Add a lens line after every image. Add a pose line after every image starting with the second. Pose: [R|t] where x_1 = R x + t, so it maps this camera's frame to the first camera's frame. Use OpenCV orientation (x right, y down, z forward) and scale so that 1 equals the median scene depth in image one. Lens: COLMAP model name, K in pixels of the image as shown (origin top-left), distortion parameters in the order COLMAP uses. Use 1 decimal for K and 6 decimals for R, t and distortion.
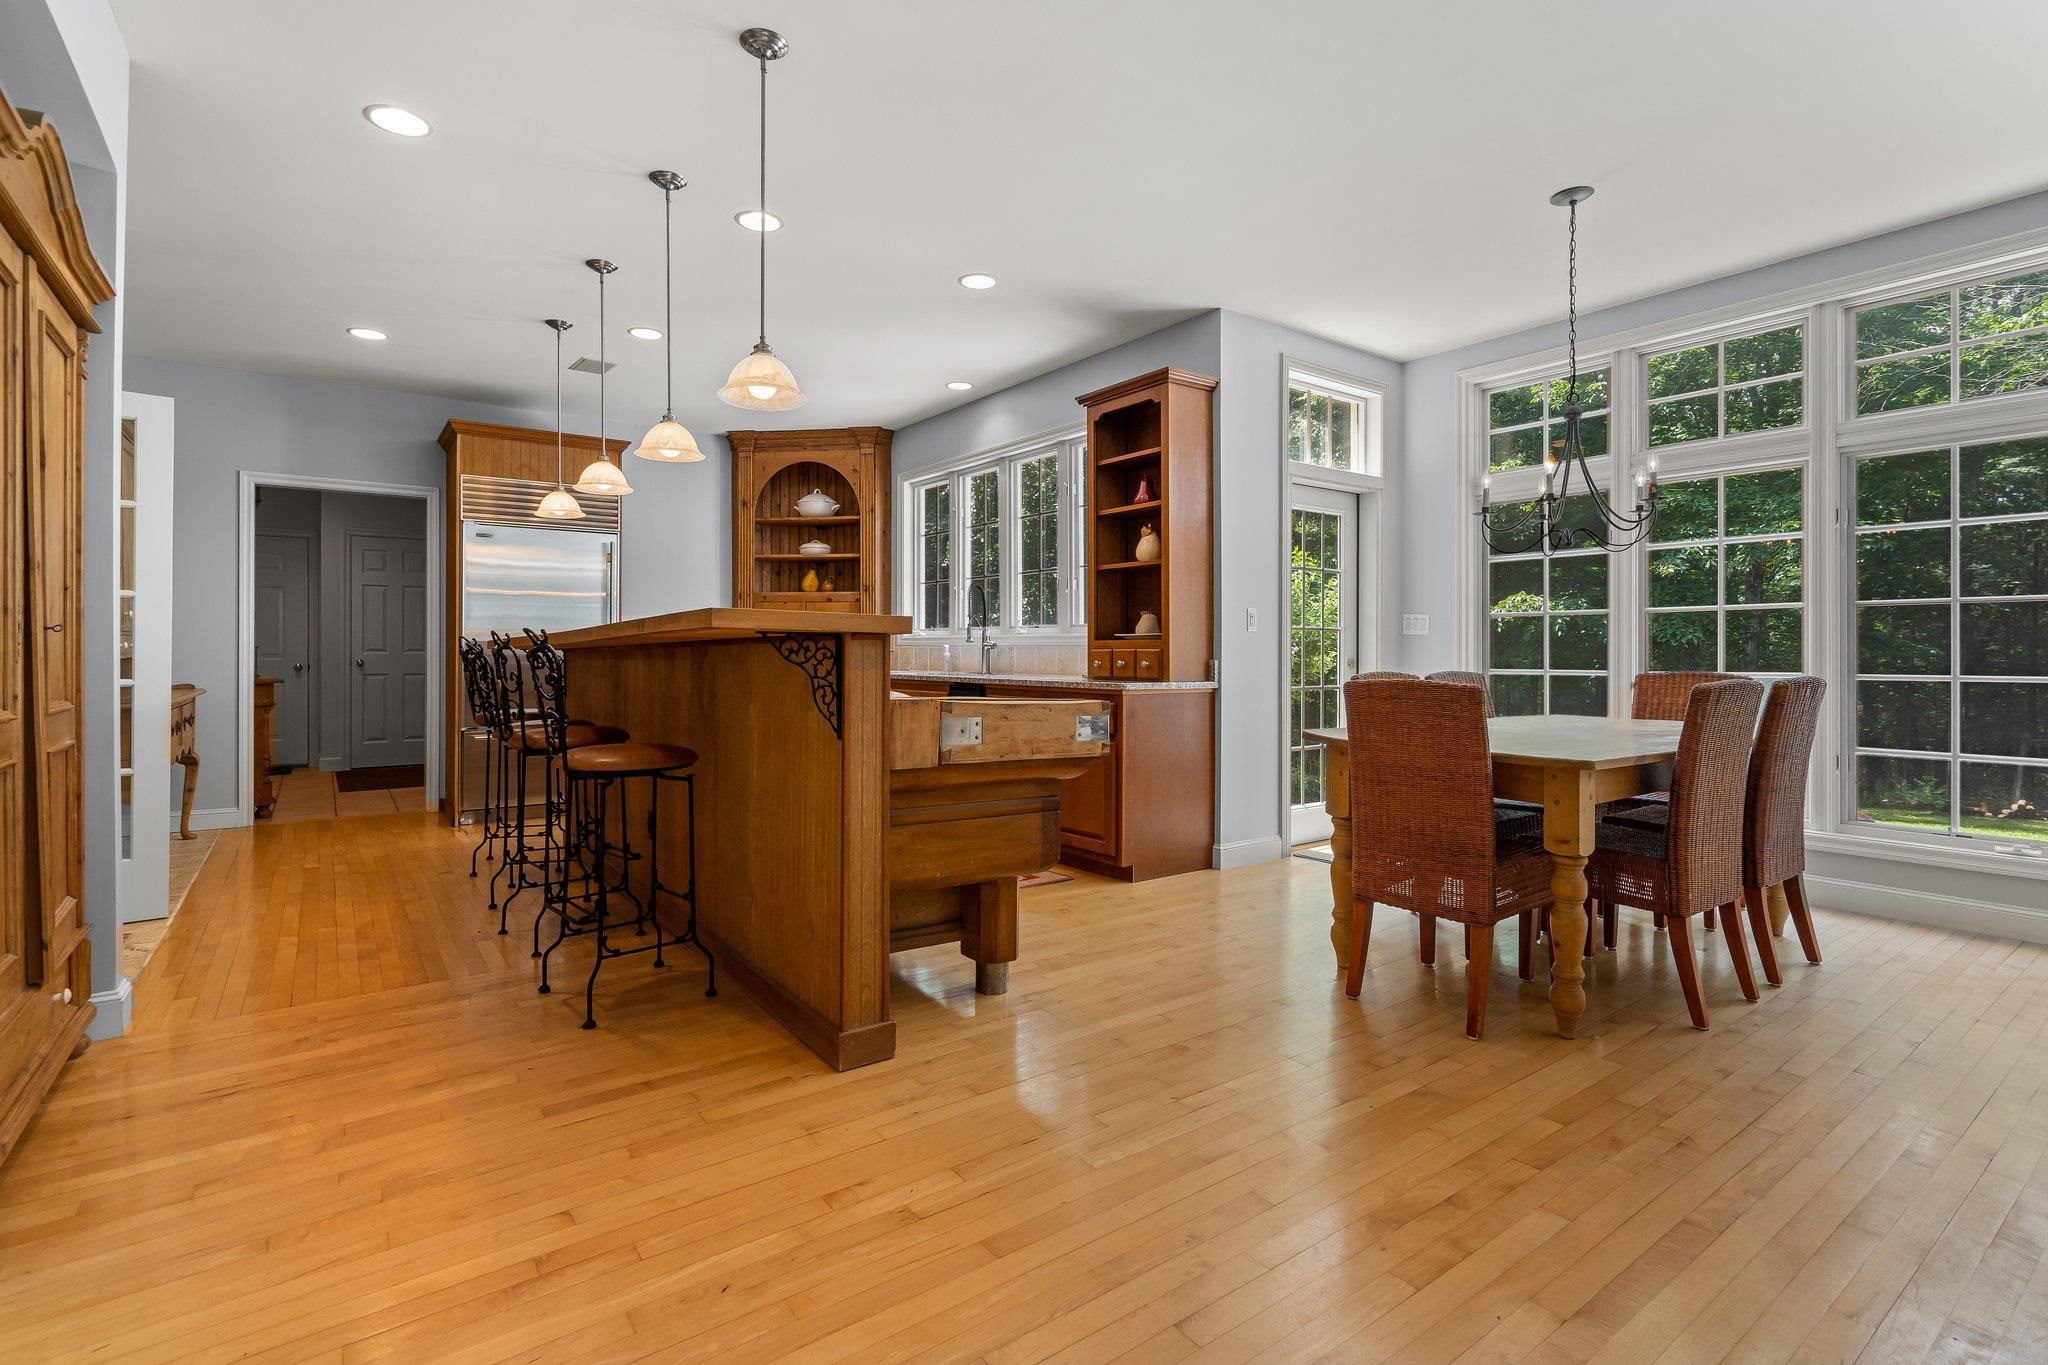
lens RADIAL K [[953.9, 0, 1008.7], [0, 953.9, 642.2], [0, 0, 1]] dist [0.002993, 0.000494]
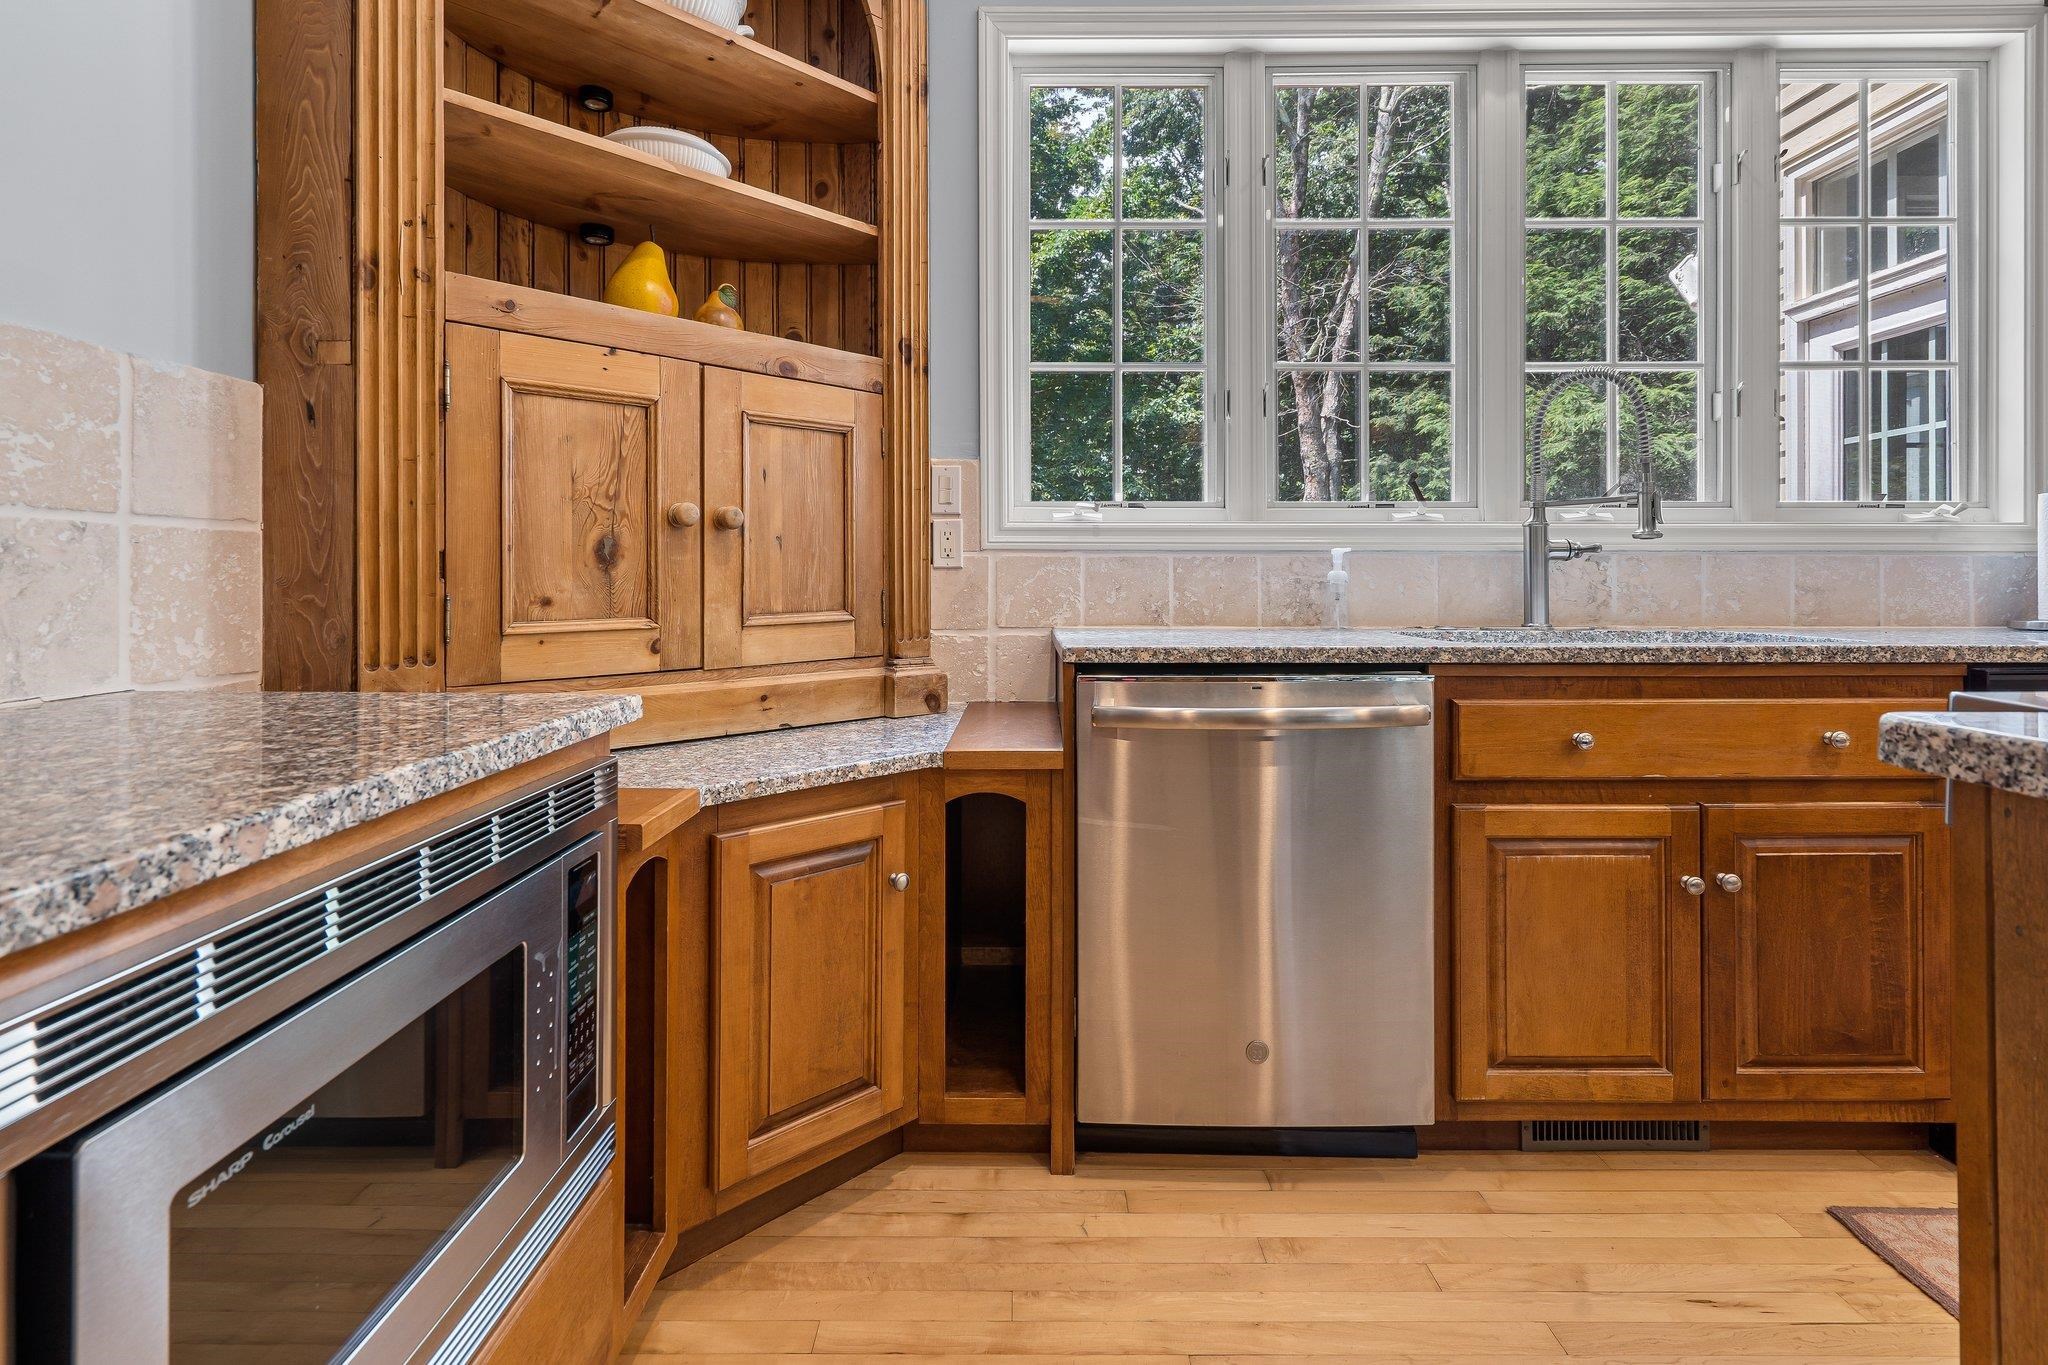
lens RADIAL K [[961.0, 0, 1021.5], [0, 961.0, 572.8], [0, 0, 1]] dist [0.000865, 0.000009]
pose [[0.597688, 0.001068, 0.801728, -0.538579], [-0.005676, 0.999980, 0.002899, 0.014896], [-0.801709, -0.006283, 0.597682, 1.182139]]
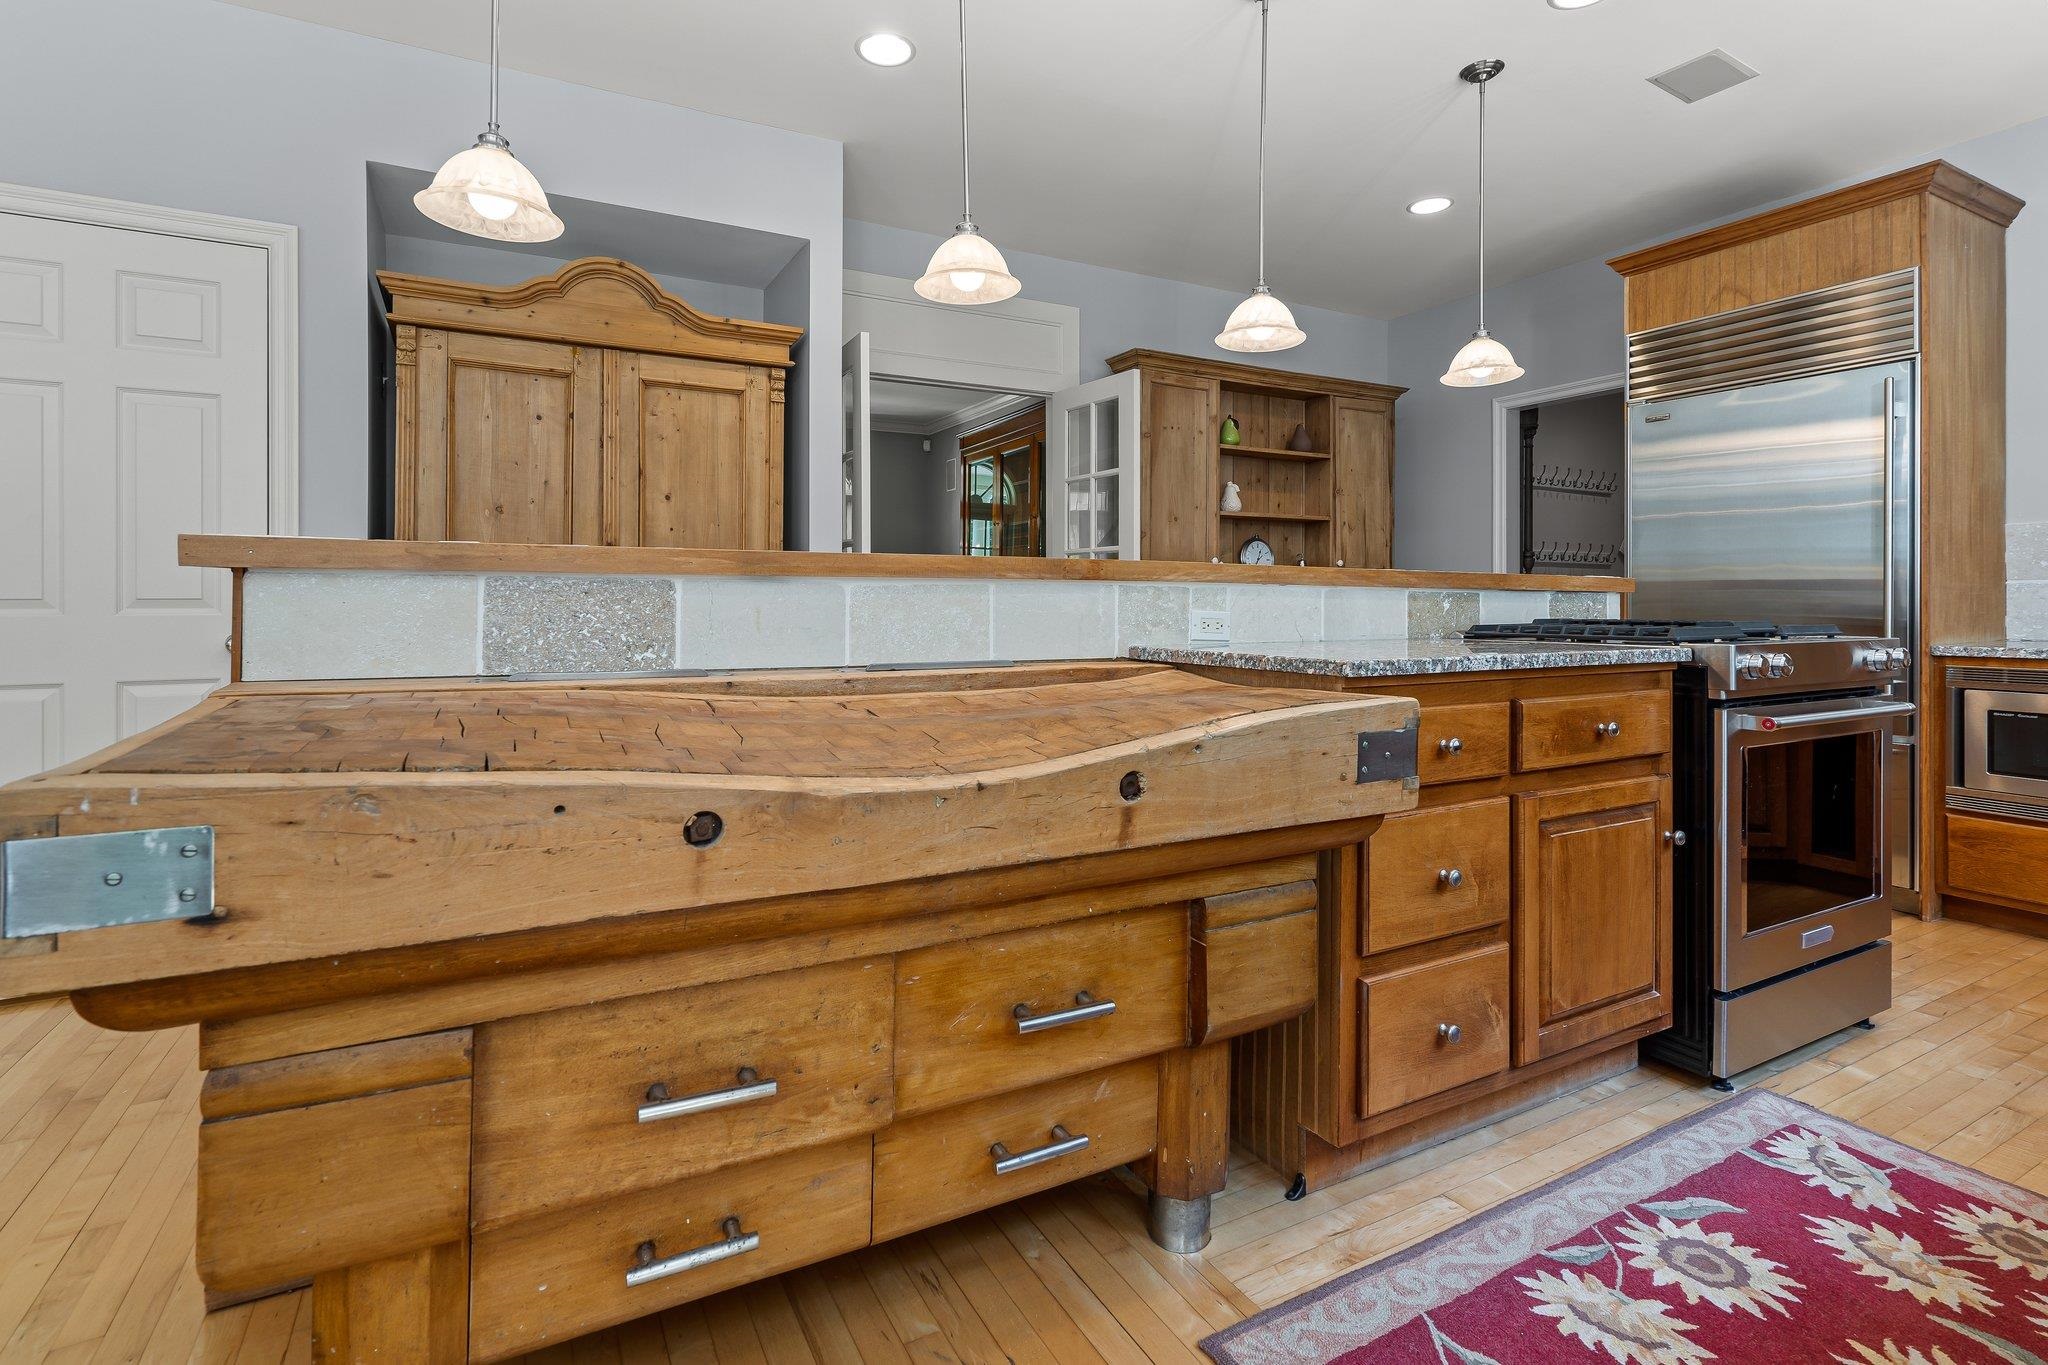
lens RADIAL K [[955.4, 0, 1021.7], [0, 955.4, 610.0], [0, 0, 1]] dist [-0.001391, -0.000533]
pose [[-0.129573, 0.010542, -0.991514, 0.186569], [0.013212, 0.999873, 0.008905, 0.008715], [0.991482, -0.011946, -0.129696, 0.782269]]
